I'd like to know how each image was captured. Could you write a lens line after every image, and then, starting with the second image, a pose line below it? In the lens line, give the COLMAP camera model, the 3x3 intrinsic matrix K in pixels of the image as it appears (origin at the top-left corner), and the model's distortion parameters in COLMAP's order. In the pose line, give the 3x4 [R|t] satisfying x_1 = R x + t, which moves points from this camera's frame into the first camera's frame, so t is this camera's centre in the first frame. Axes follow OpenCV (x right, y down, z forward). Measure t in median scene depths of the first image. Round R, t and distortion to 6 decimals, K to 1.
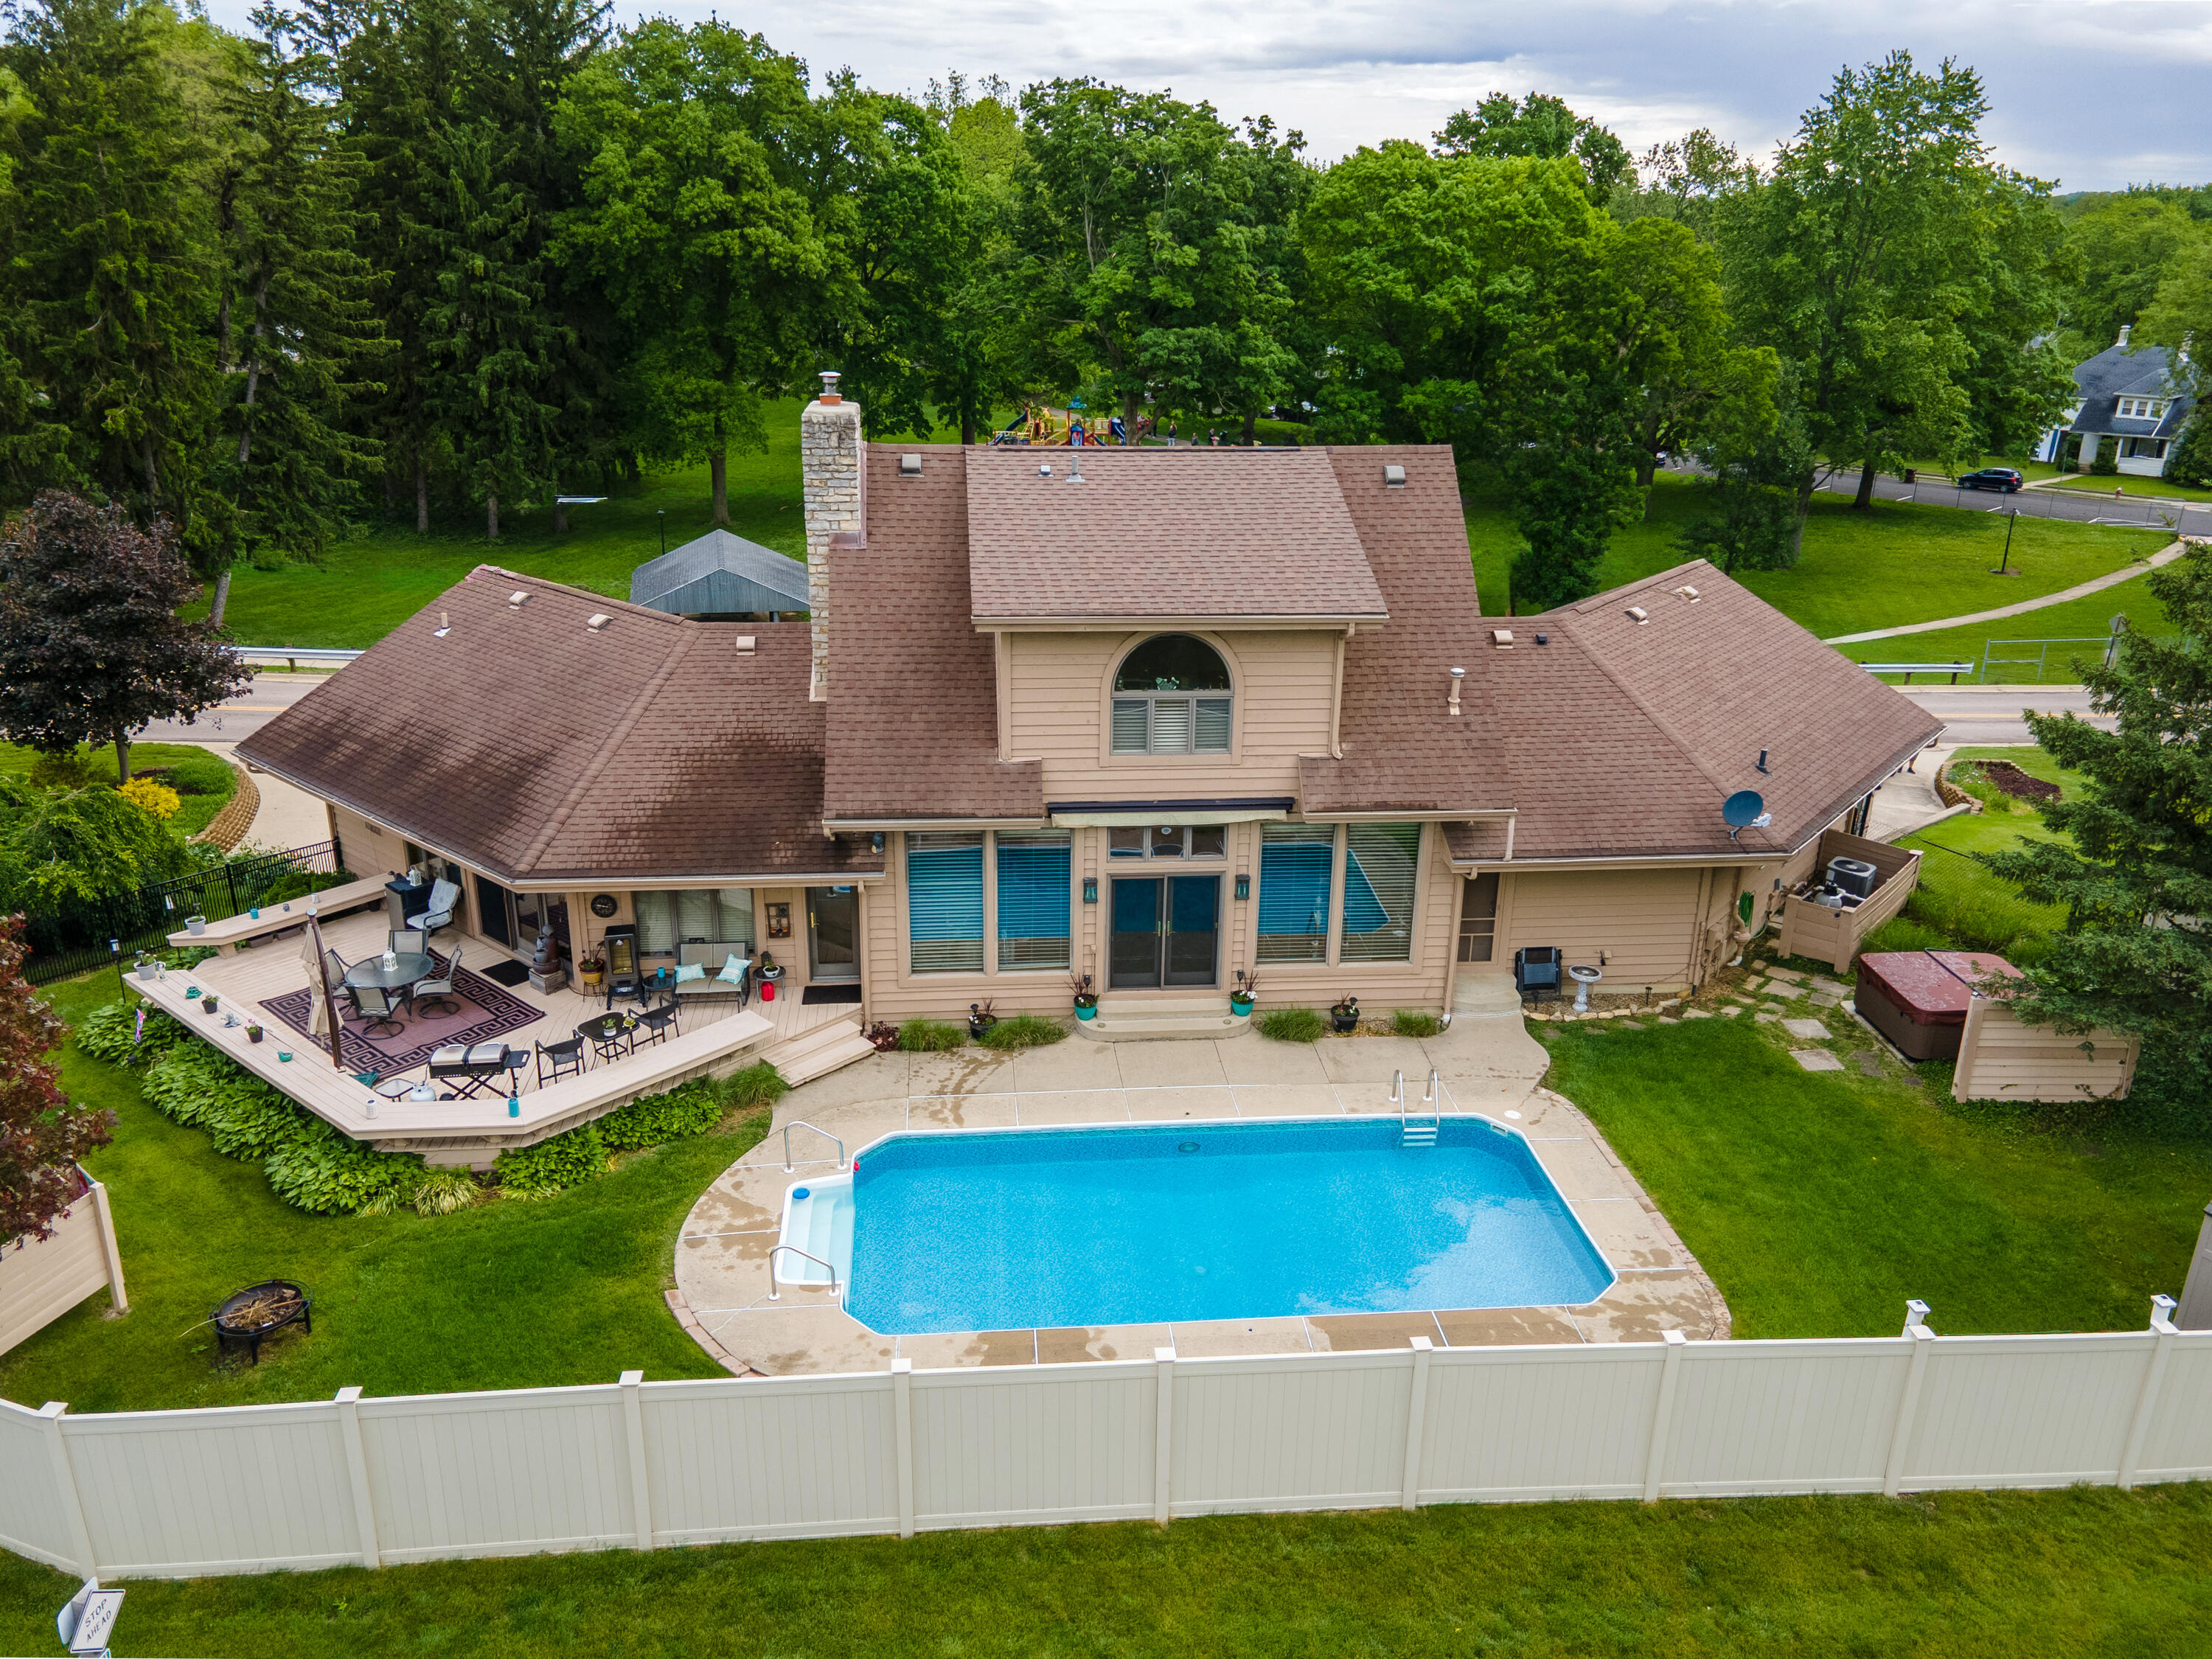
lens RADIAL K [[1623.3, 0, 1110.4], [0, 1623.3, 803.1], [0, 0, 1]] dist [0.023548, 0.045782]
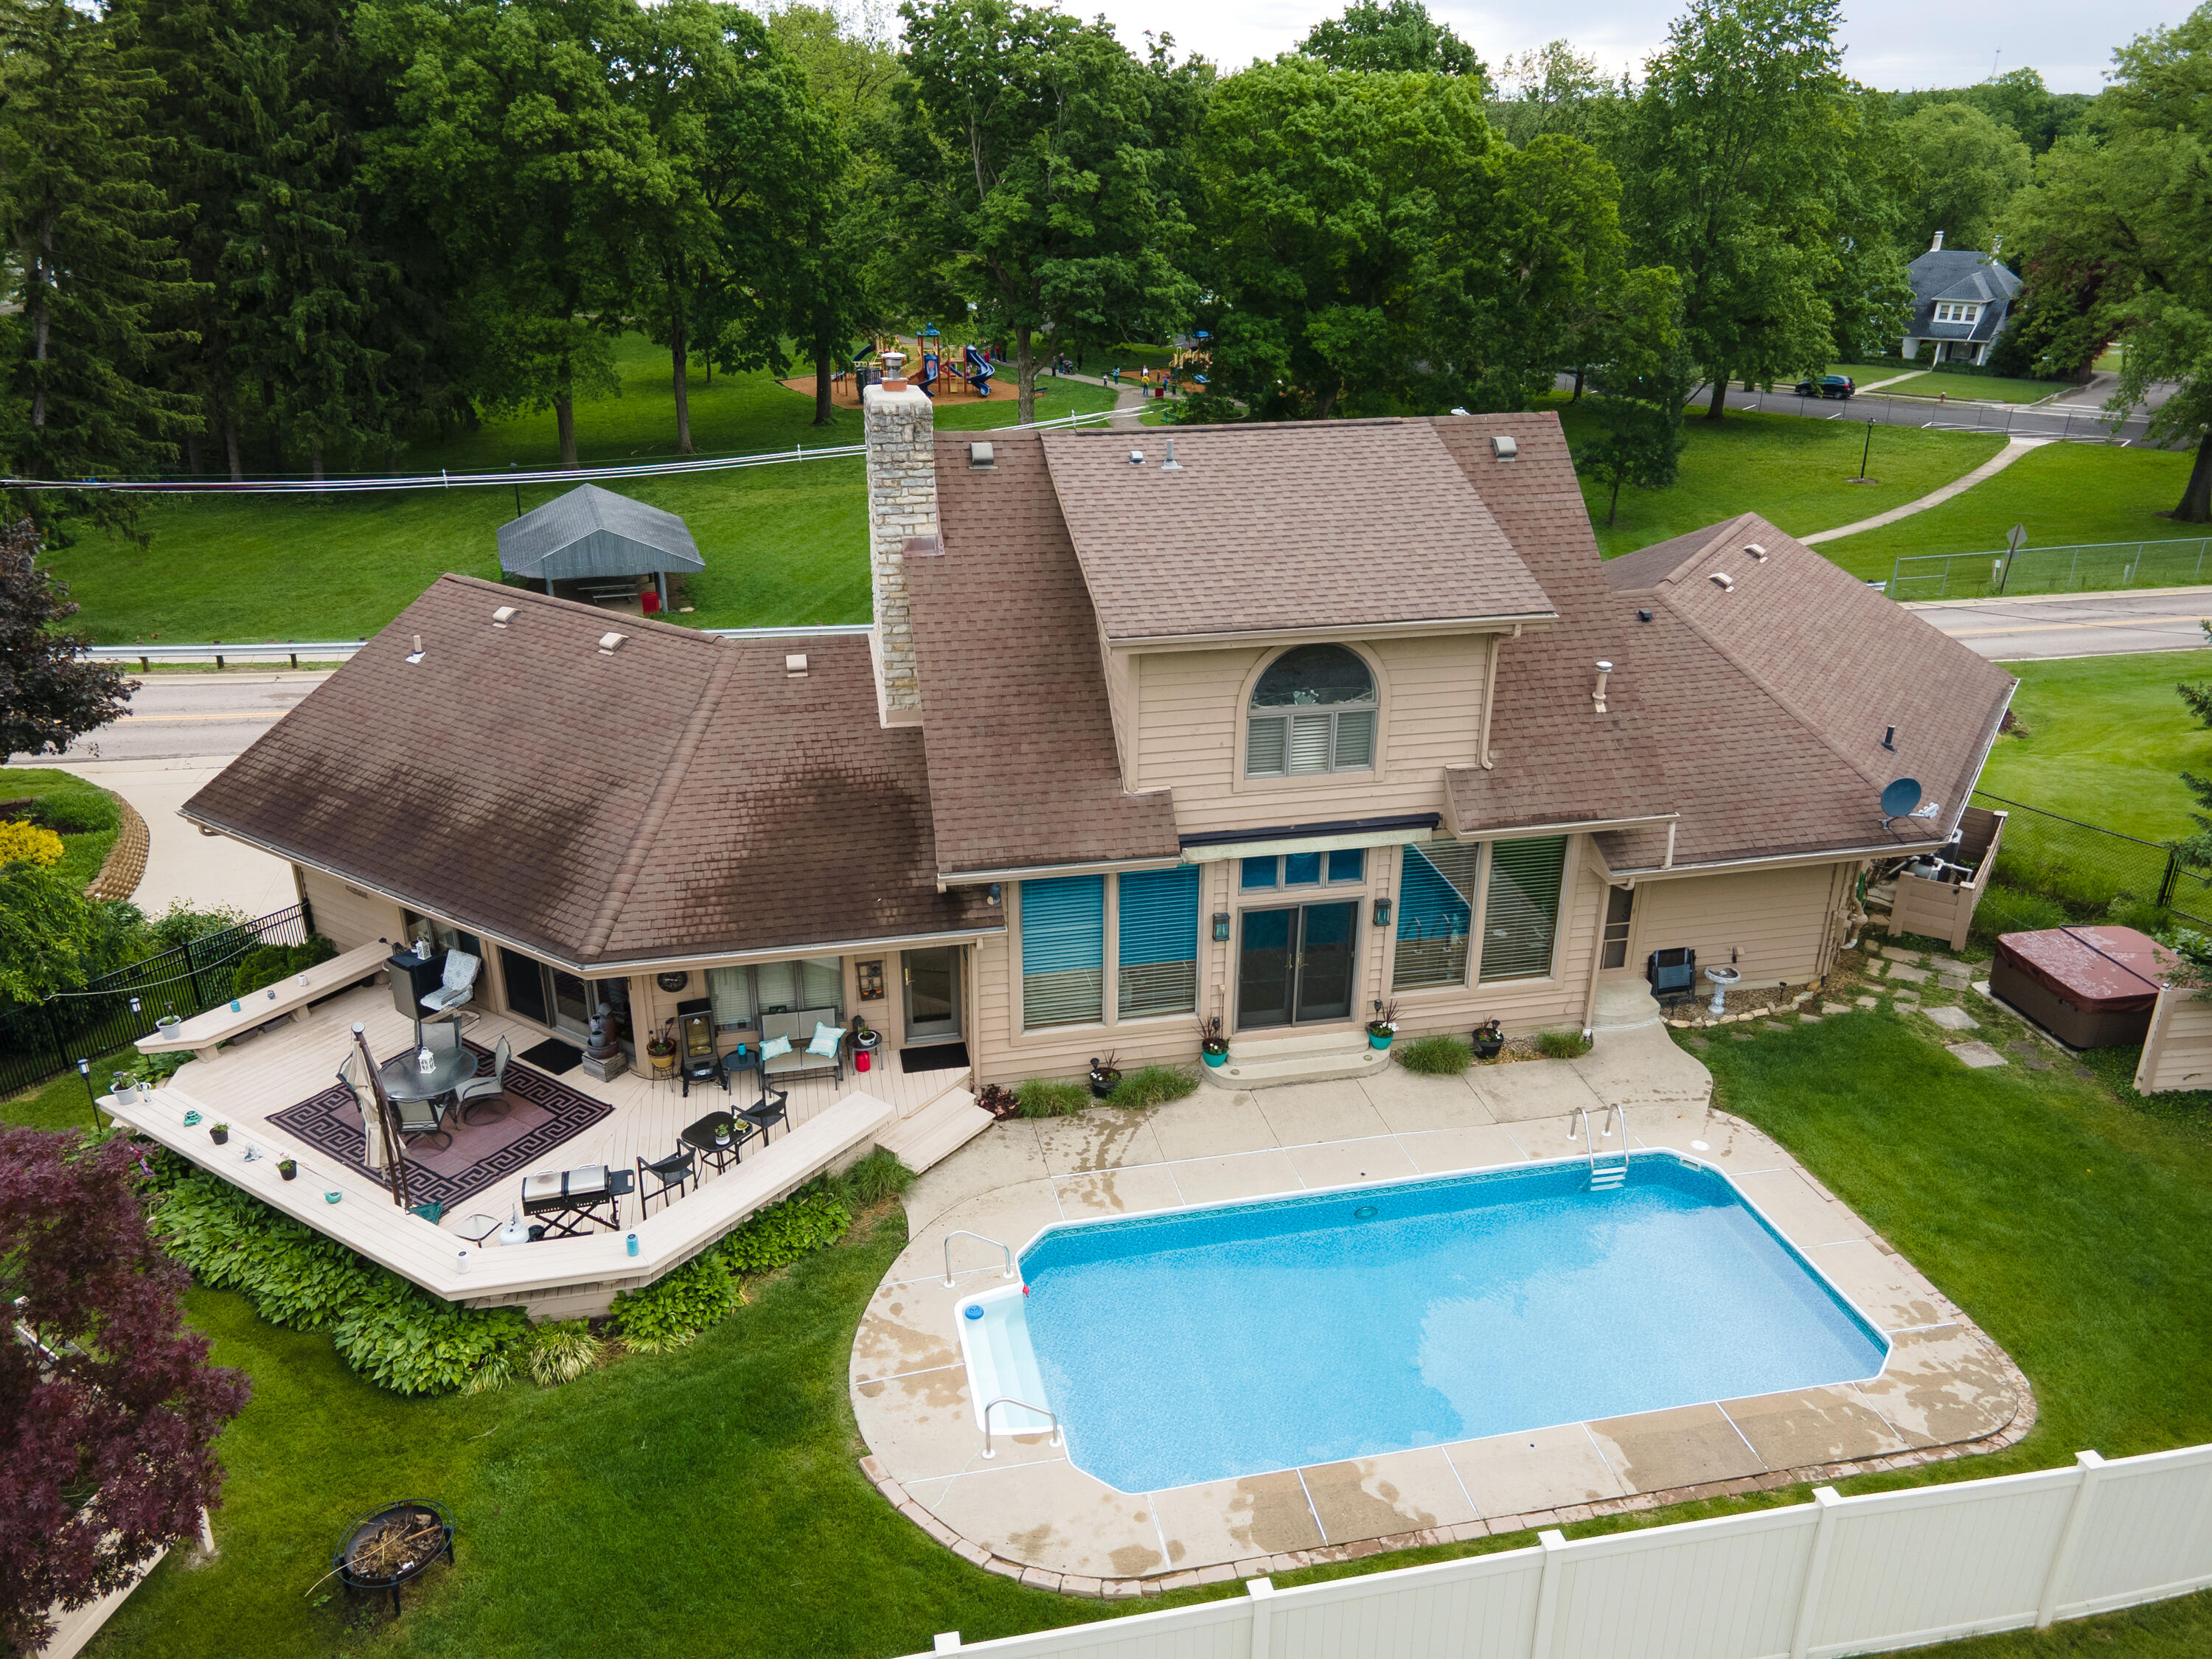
lens RADIAL K [[1615.4, 0, 1110.4], [0, 1615.4, 801.1], [0, 0, 1]] dist [0.022370, 0.042428]
pose [[0.992669, -0.054853, 0.107700, -0.163179], [0.049380, 0.997381, 0.052844, -0.065325], [-0.110316, -0.047139, 0.992778, 0.114547]]
